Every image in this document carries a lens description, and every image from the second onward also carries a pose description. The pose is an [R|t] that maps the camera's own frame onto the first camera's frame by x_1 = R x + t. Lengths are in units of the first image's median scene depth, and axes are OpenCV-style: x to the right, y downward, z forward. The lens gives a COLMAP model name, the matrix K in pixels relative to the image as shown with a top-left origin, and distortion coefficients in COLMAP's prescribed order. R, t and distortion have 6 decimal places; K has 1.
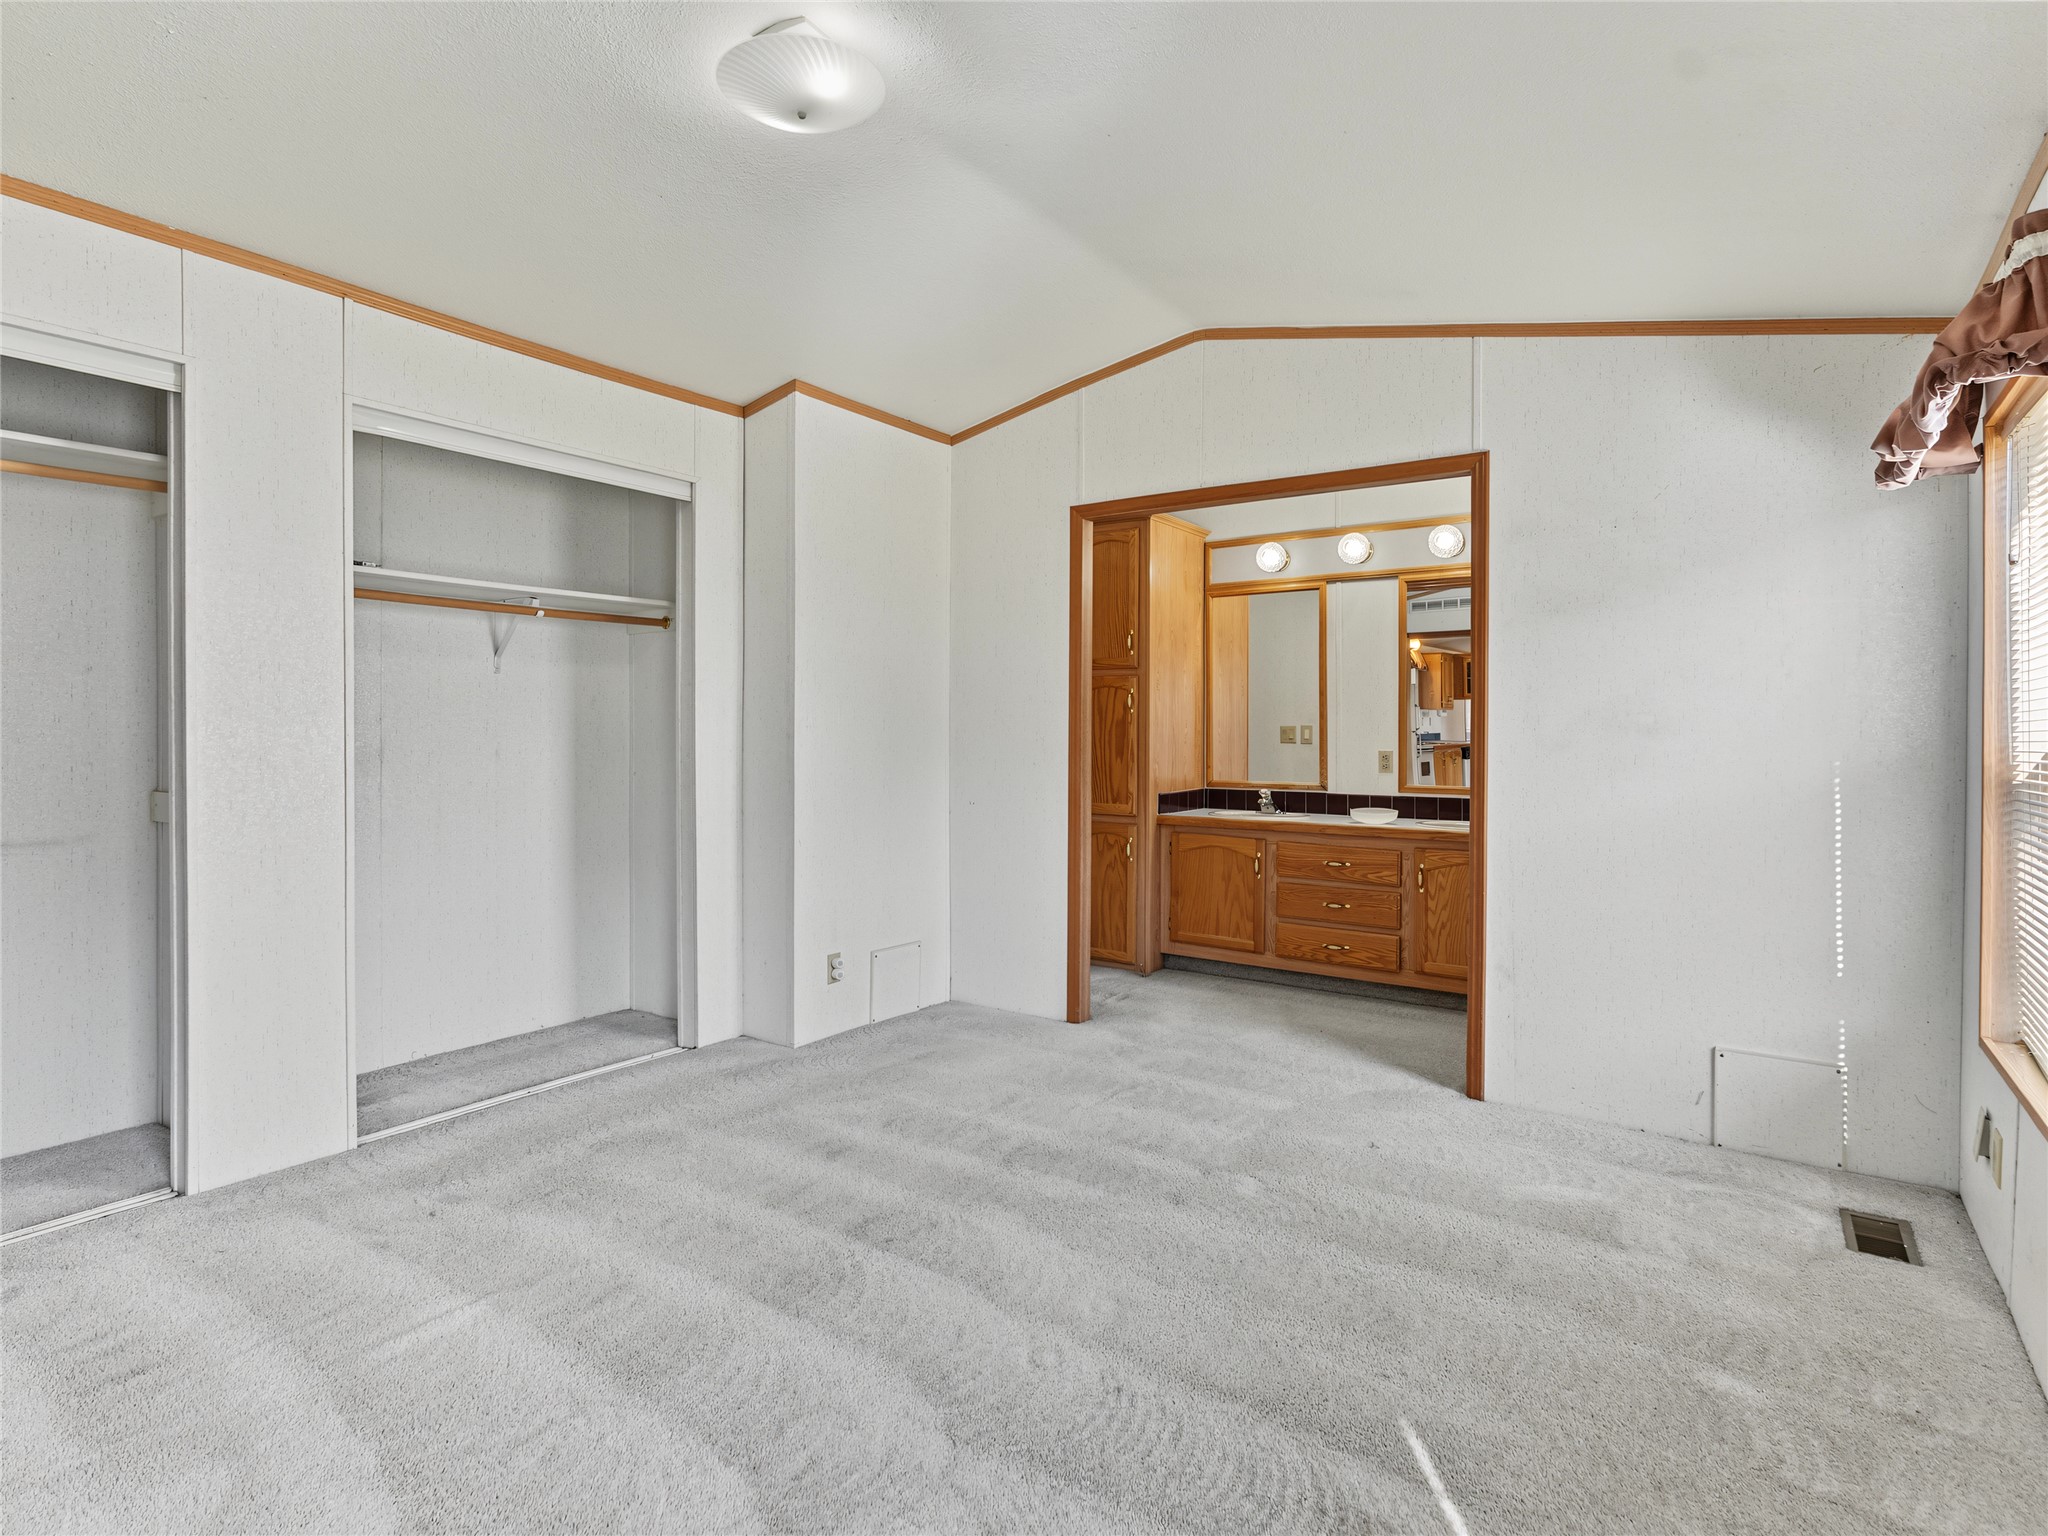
lens RADIAL K [[1083.1, 0, 1022.2], [0, 1083.1, 723.7], [0, 0, 1]] dist [-0.001098, 0.000045]
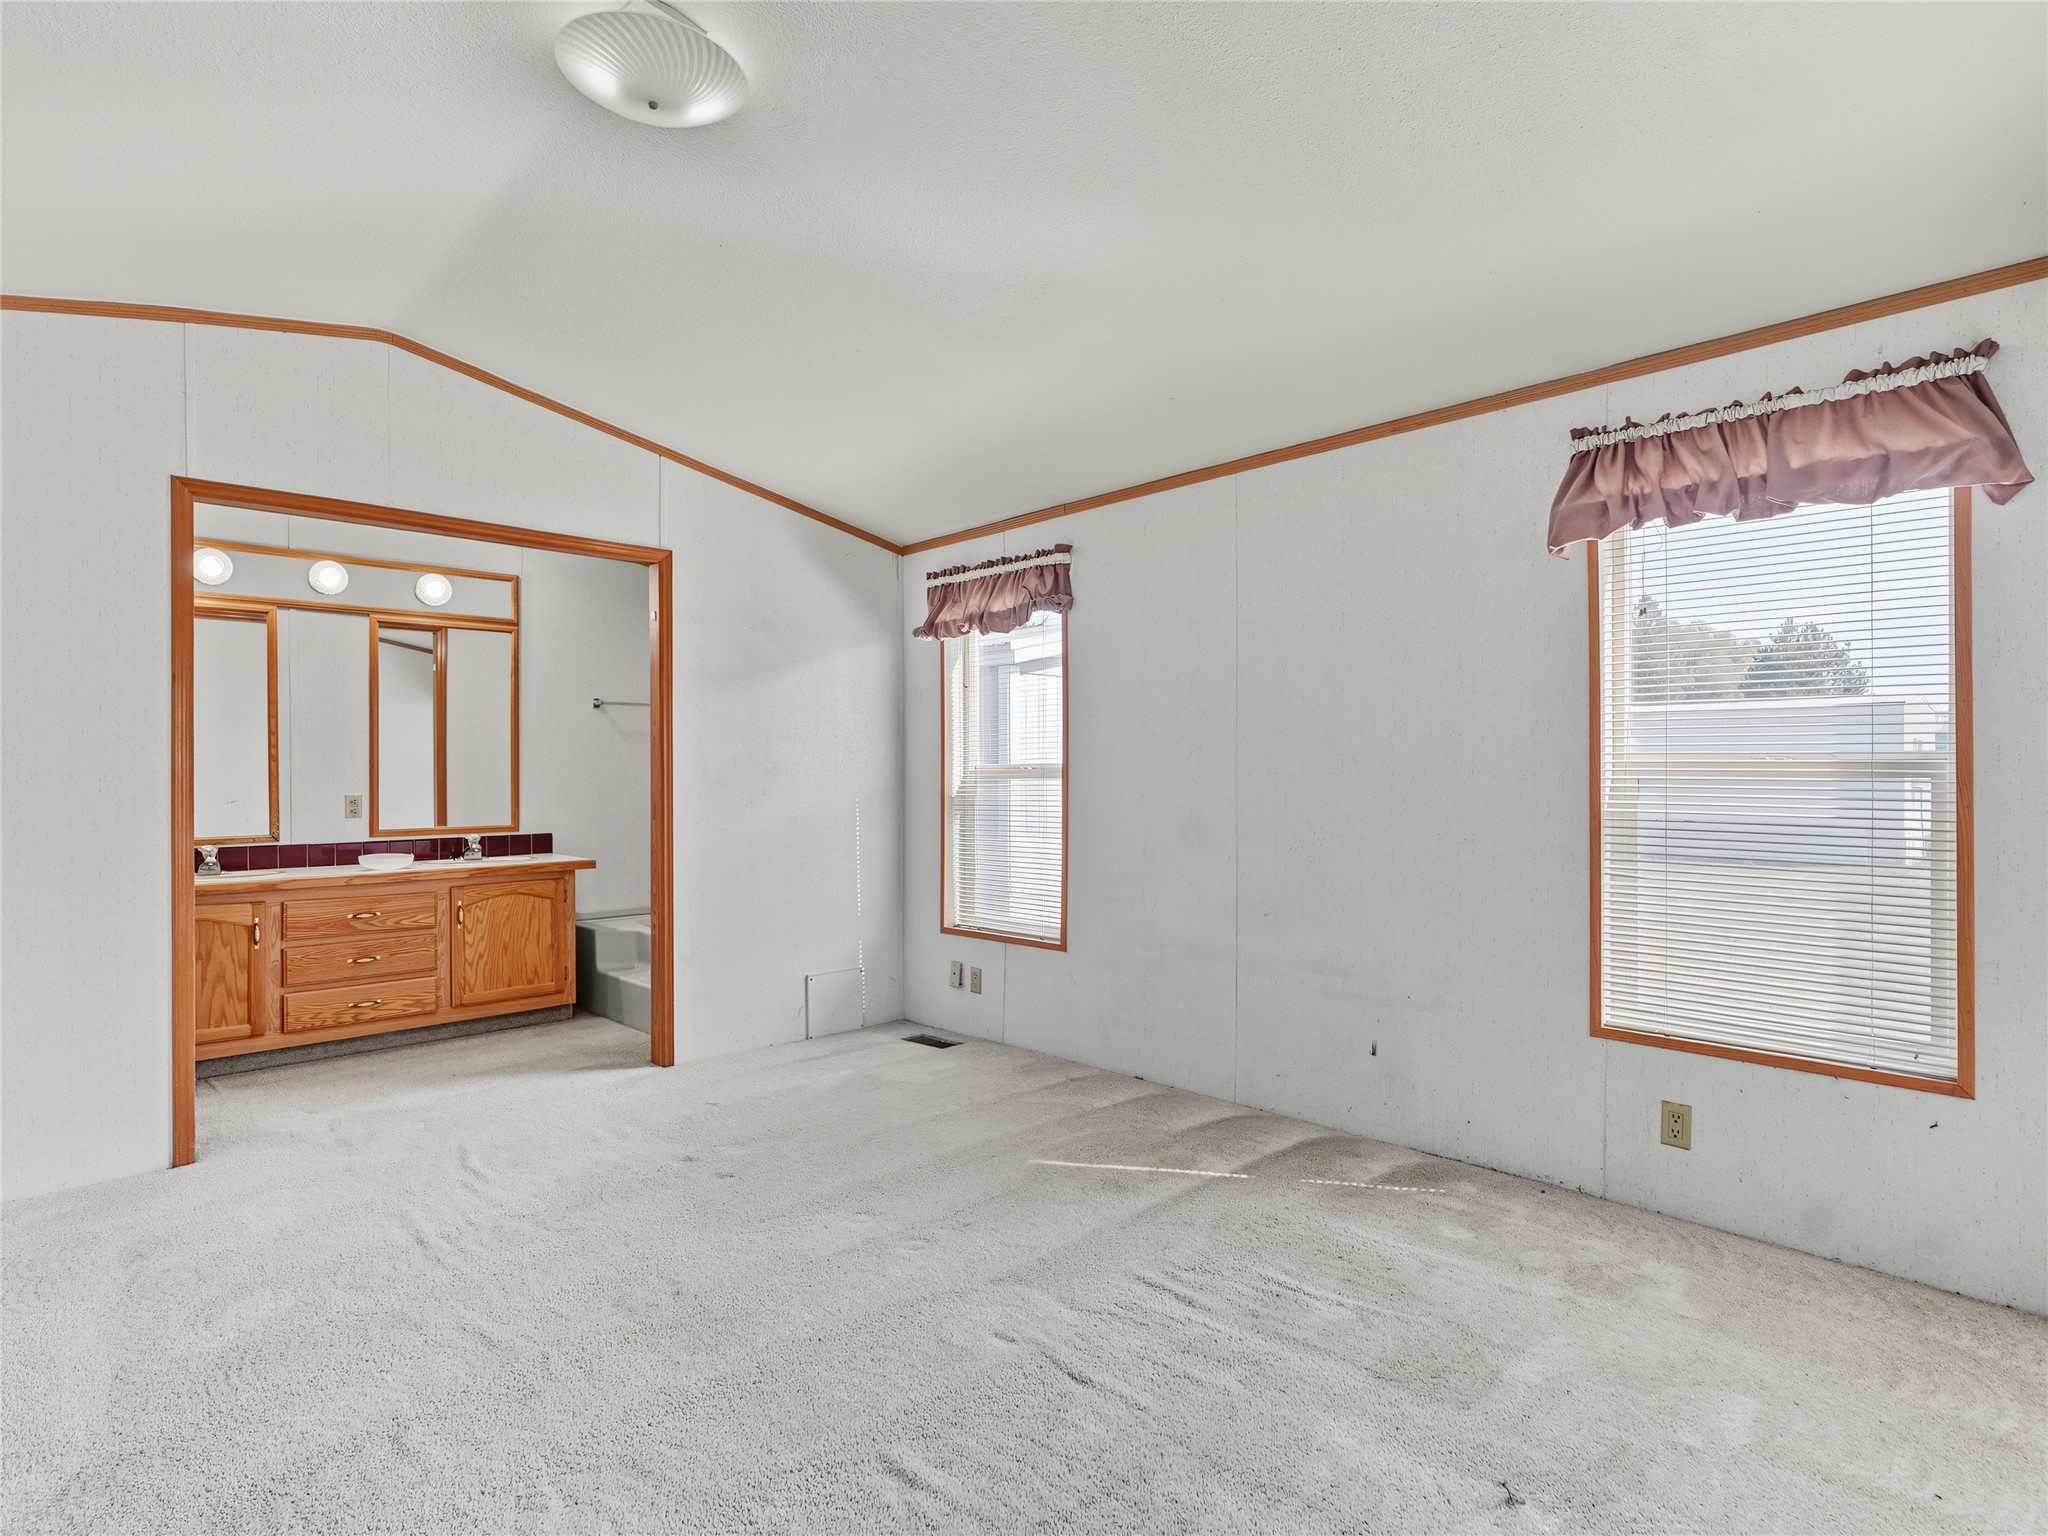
lens RADIAL K [[1045.7, 0, 1024.0], [0, 1045.7, 768.0], [0, 0, 1]] dist [-0.011113, -0.000102]
pose [[0.183012, -0.003428, 0.983105, -0.500769], [-0.001533, 0.999992, 0.003772, -0.003514], [-0.983109, -0.002197, 0.183005, 0.272967]]
